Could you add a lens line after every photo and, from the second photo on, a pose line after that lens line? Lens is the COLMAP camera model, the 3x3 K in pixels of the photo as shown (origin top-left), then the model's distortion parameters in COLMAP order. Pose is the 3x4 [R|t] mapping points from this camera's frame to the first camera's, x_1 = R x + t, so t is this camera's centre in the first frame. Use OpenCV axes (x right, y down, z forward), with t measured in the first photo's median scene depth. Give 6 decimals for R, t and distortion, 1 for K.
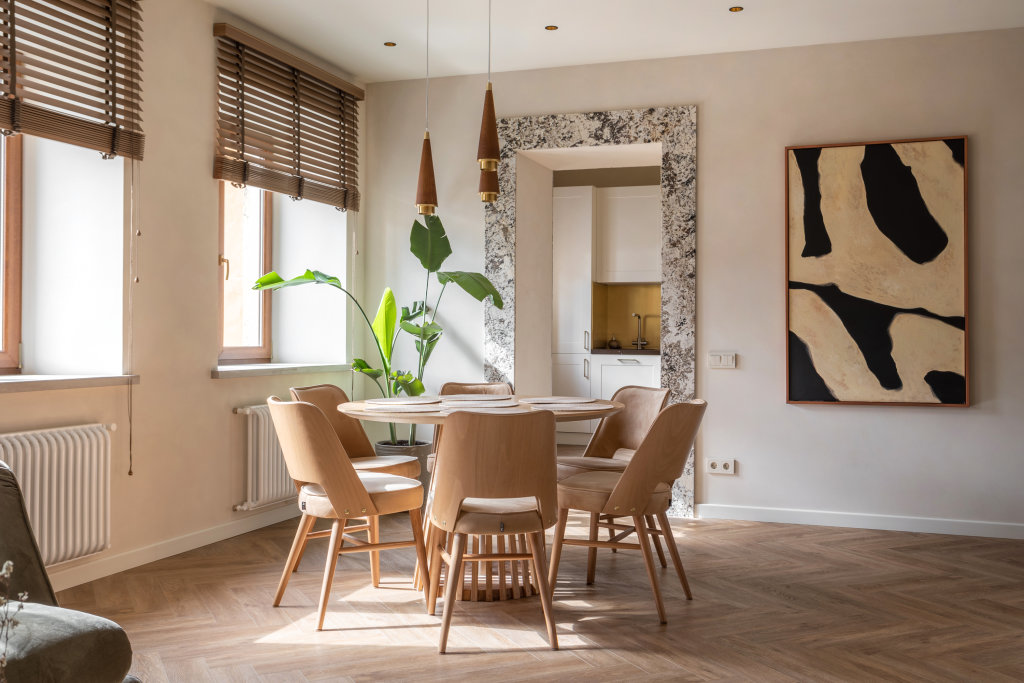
lens RADIAL K [[1019.4, 0, 512.0], [0, 1019.4, 341.5], [0, 0, 1]] dist [0.033259, 0.000215]
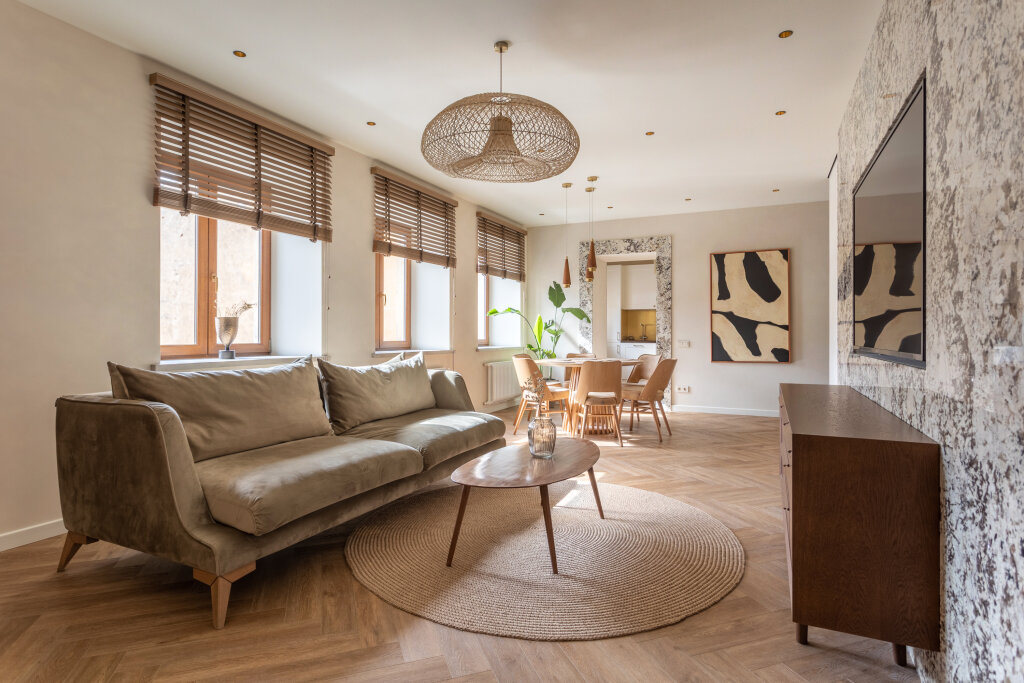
lens RADIAL K [[555.0, 0, 504.9], [0, 555.0, 337.8], [0, 0, 1]] dist [-0.001477, 0.000766]
pose [[0.994317, -0.004454, -0.106367, -0.068515], [0.004410, 0.999990, -0.000650, 0.002946], [0.106369, 0.000178, 0.994327, -0.325566]]
